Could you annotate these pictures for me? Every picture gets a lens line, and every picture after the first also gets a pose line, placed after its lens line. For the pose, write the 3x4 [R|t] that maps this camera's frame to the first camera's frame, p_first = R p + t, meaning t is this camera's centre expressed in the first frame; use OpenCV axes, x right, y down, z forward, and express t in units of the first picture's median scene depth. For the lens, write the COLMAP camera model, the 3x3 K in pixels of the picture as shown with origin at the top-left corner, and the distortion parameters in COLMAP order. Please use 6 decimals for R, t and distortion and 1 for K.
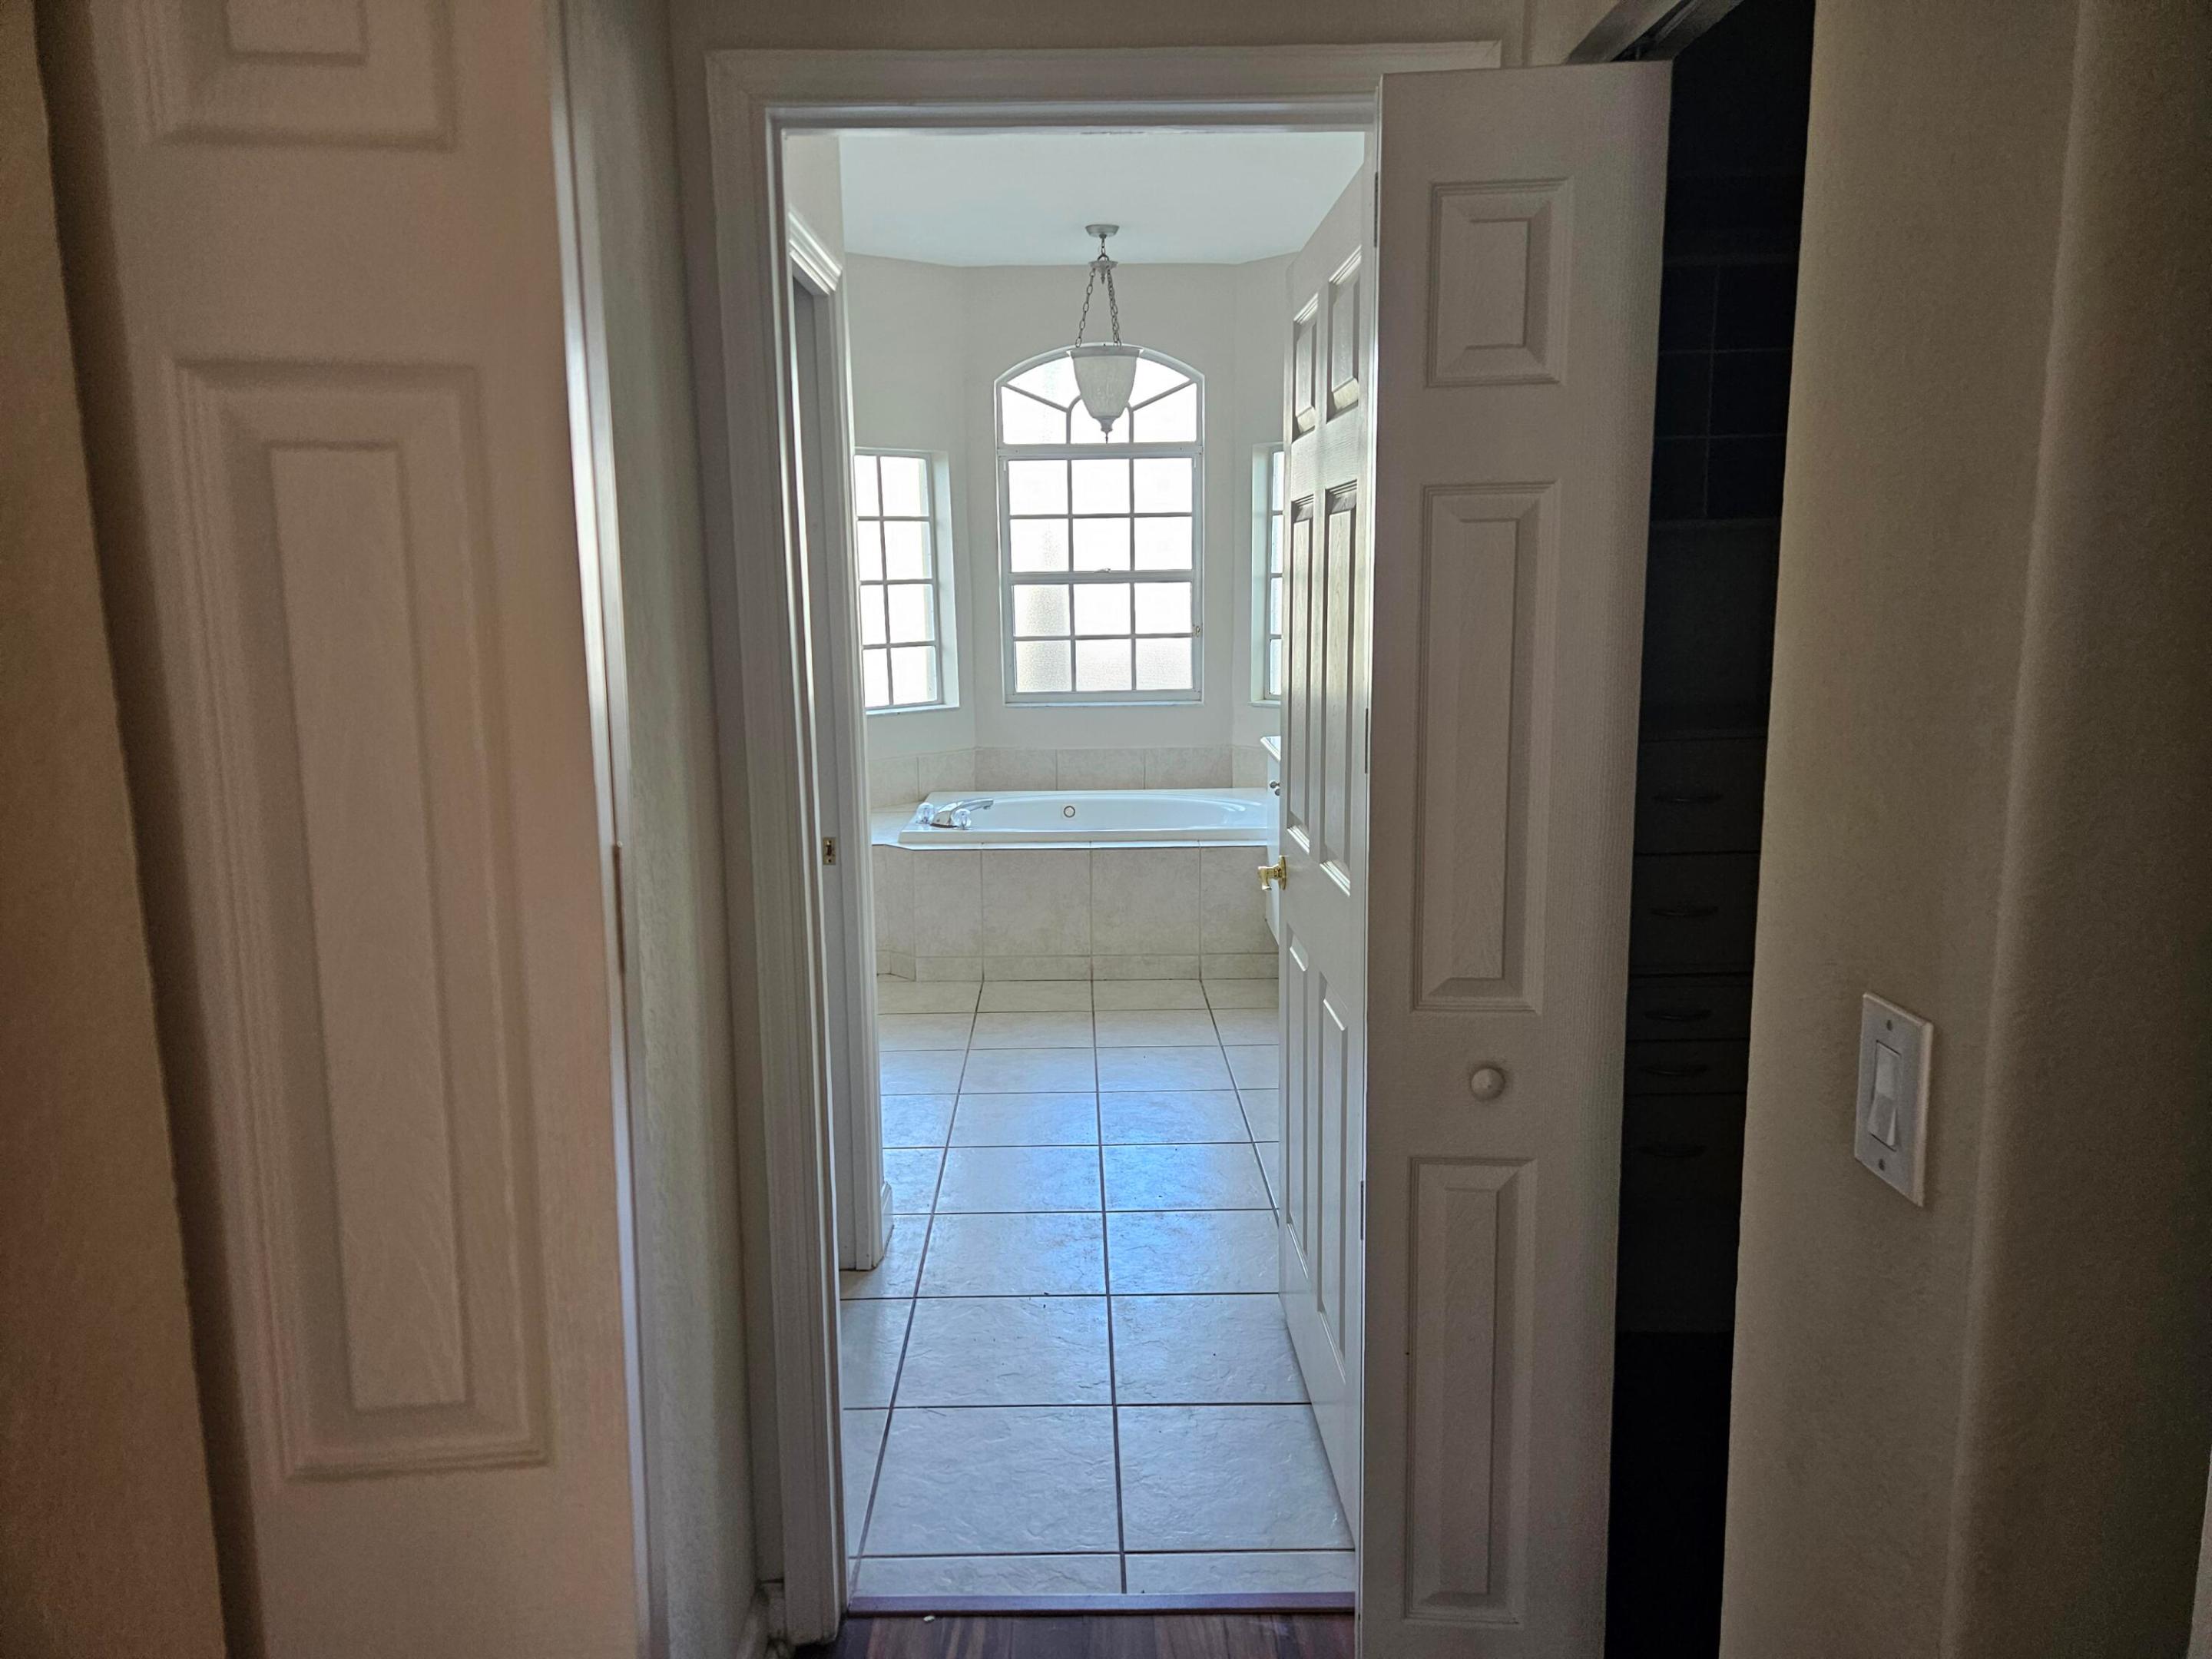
lens RADIAL K [[1502.8, 0, 1106.0], [0, 1502.8, 829.5], [0, 0, 1]] dist [0.114510, -0.053153]
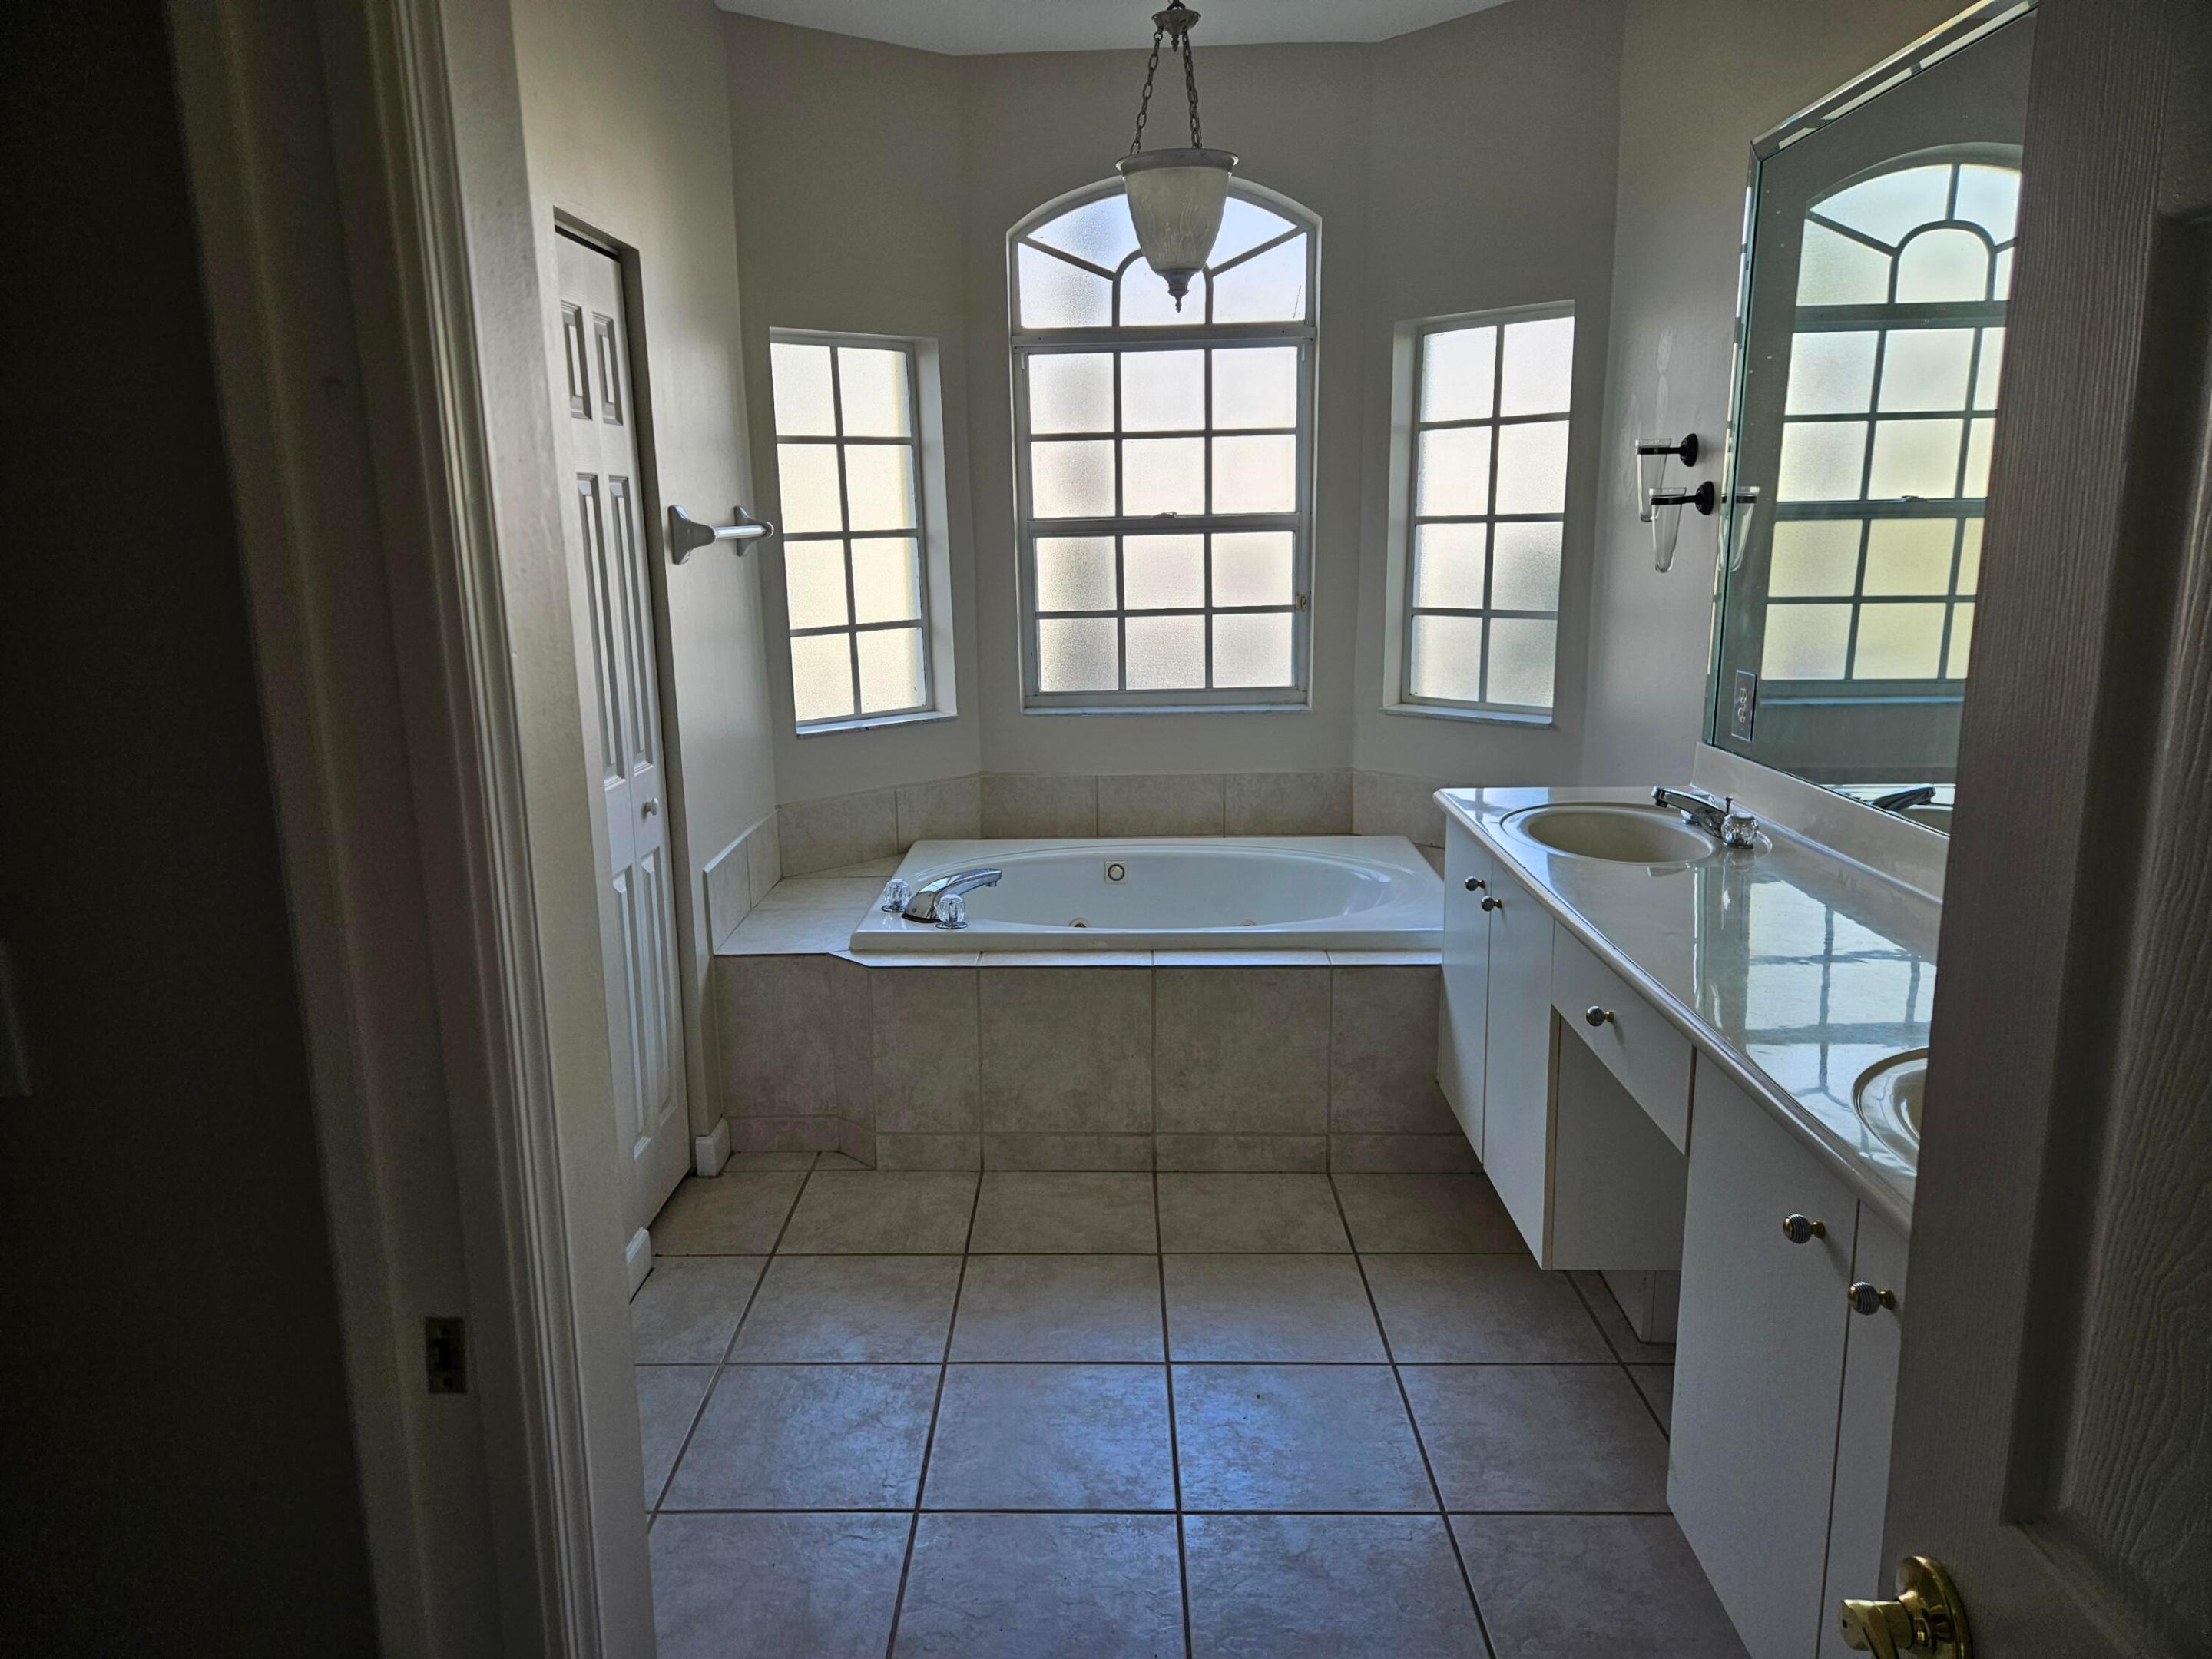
lens RADIAL K [[1478.4, 0, 1084.1], [0, 1478.4, 828.8], [0, 0, 1]] dist [0.080427, -0.052108]
pose [[0.999253, 0.001959, -0.038597, -0.012784], [-0.000407, 0.999192, 0.040177, -0.057293], [0.038645, -0.040132, 0.998447, 0.325049]]
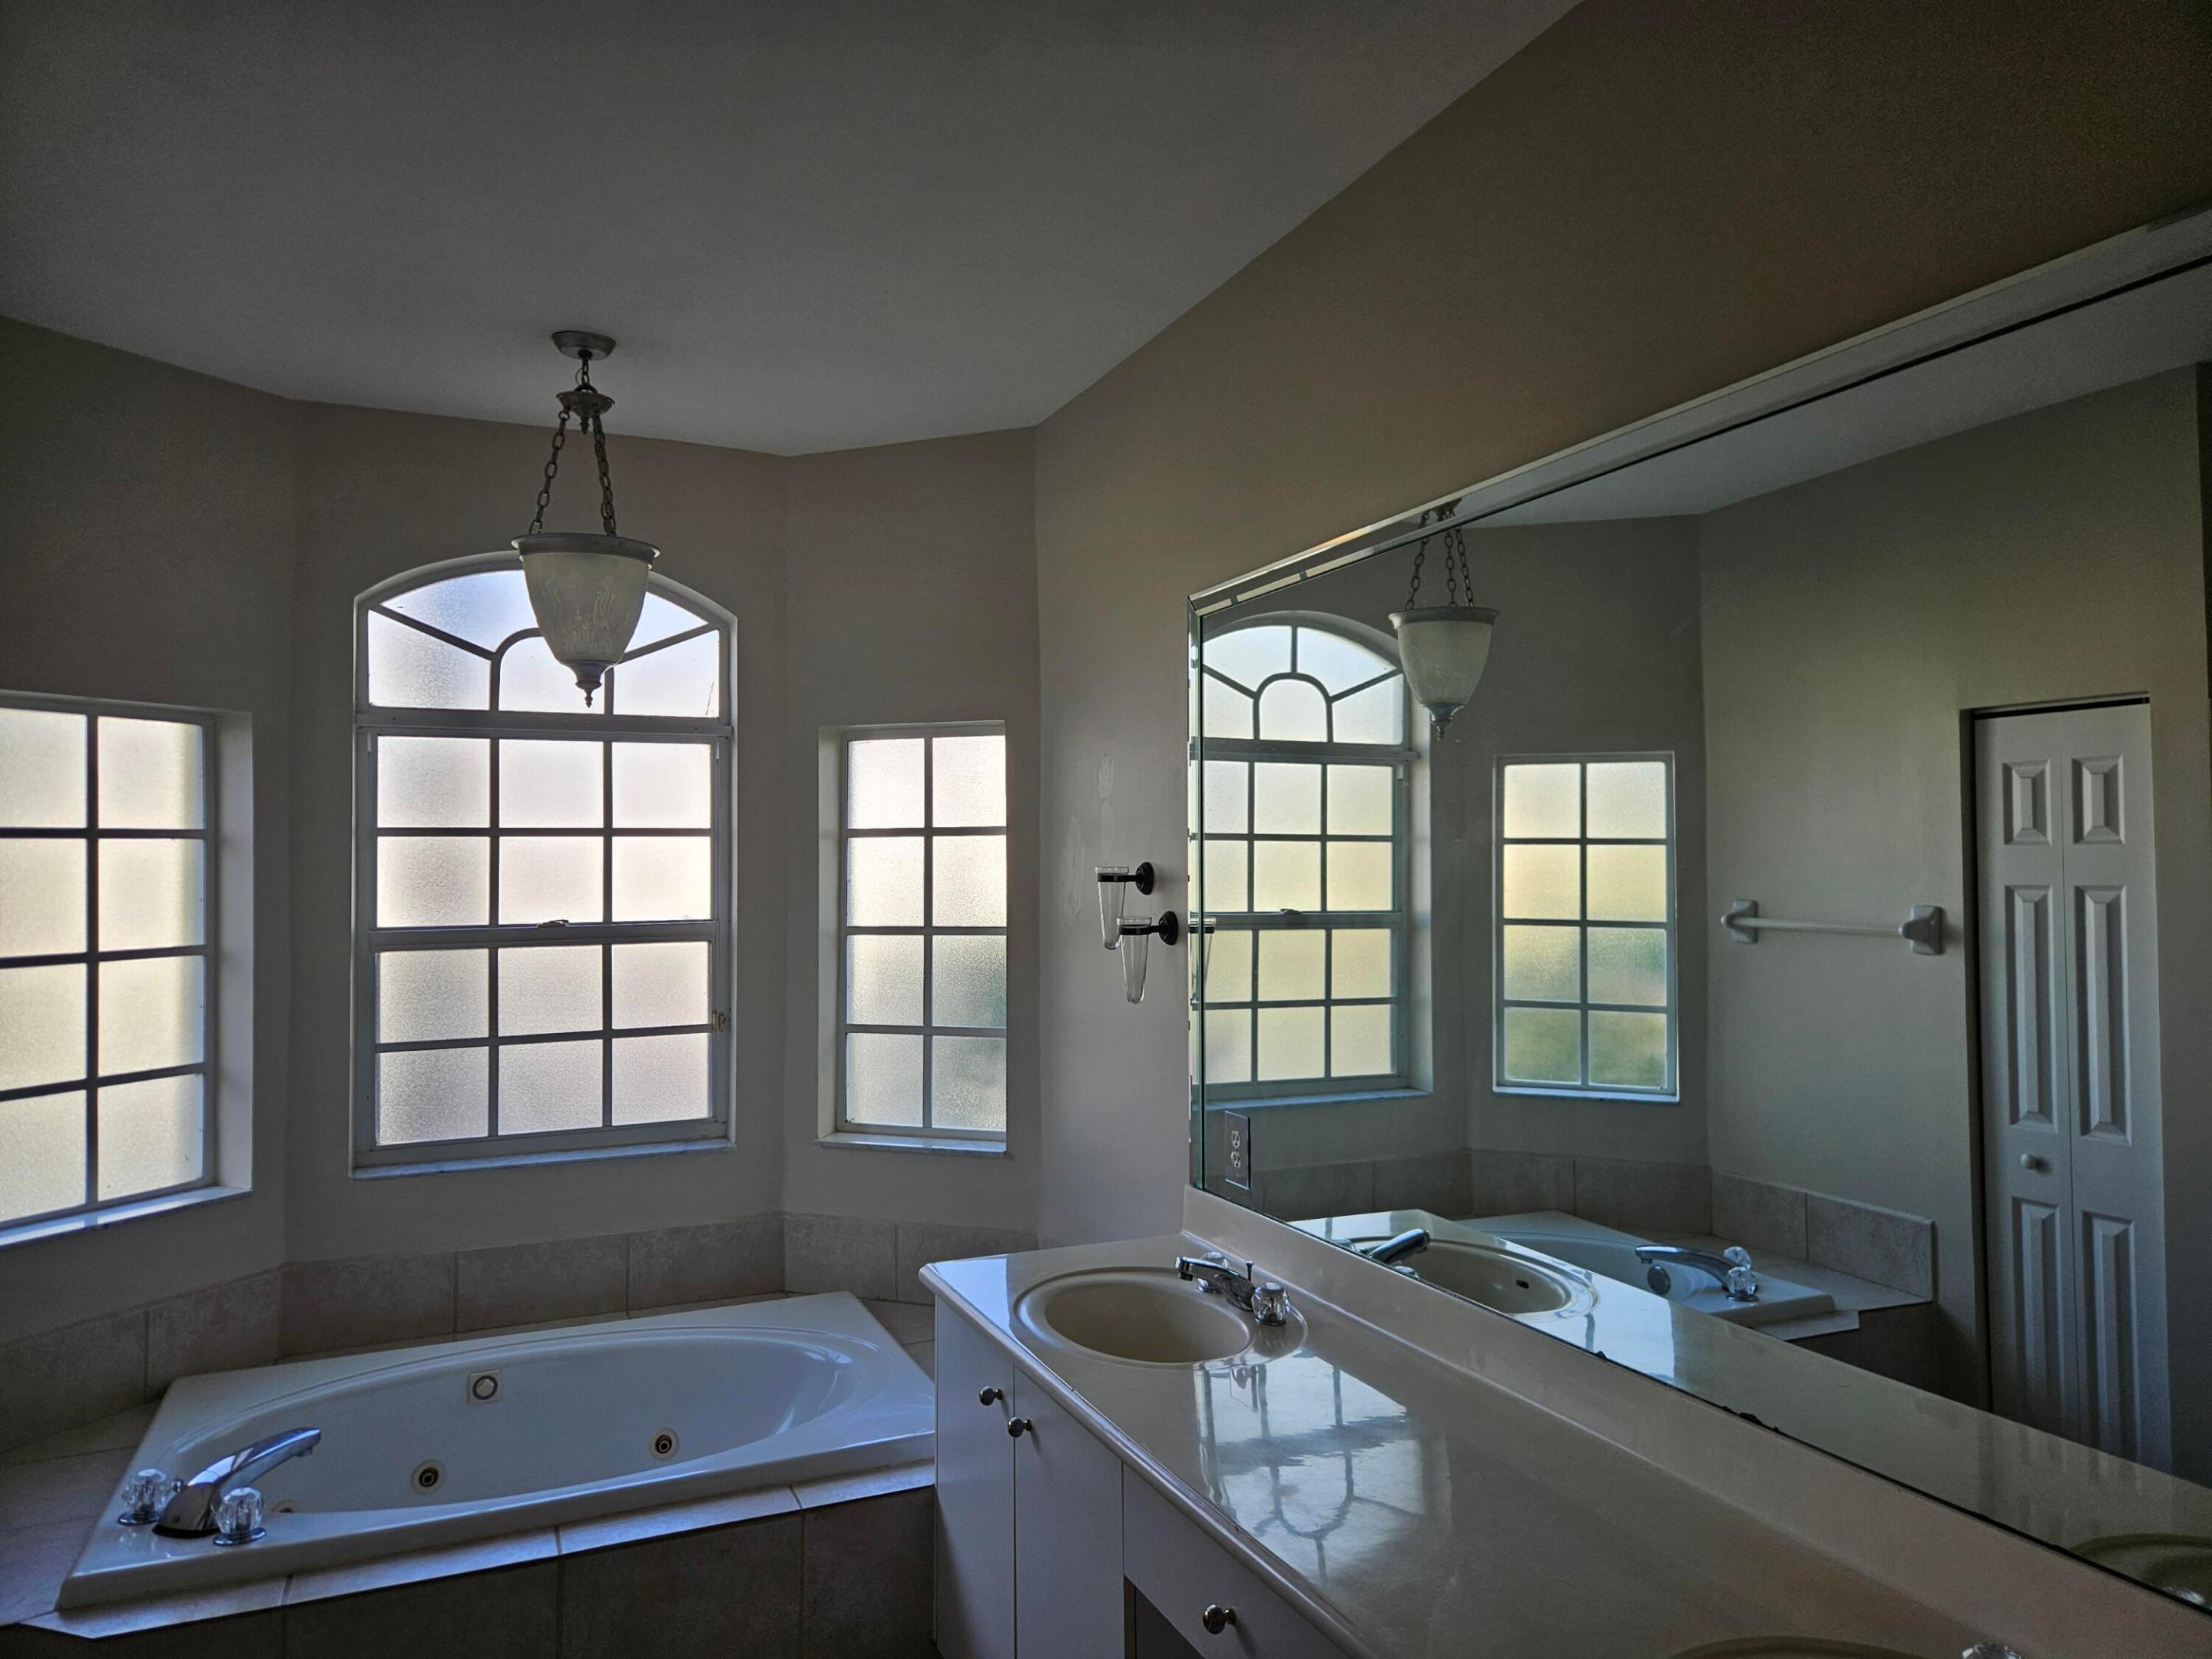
lens RADIAL K [[1478.4, 0, 1084.1], [0, 1478.4, 828.8], [0, 0, 1]] dist [0.080427, -0.052108]
pose [[0.922146, 0.016882, 0.386472, -0.037170], [0.059341, 0.981050, -0.184446, -0.091291], [-0.382262, 0.193020, 0.903670, 0.404189]]
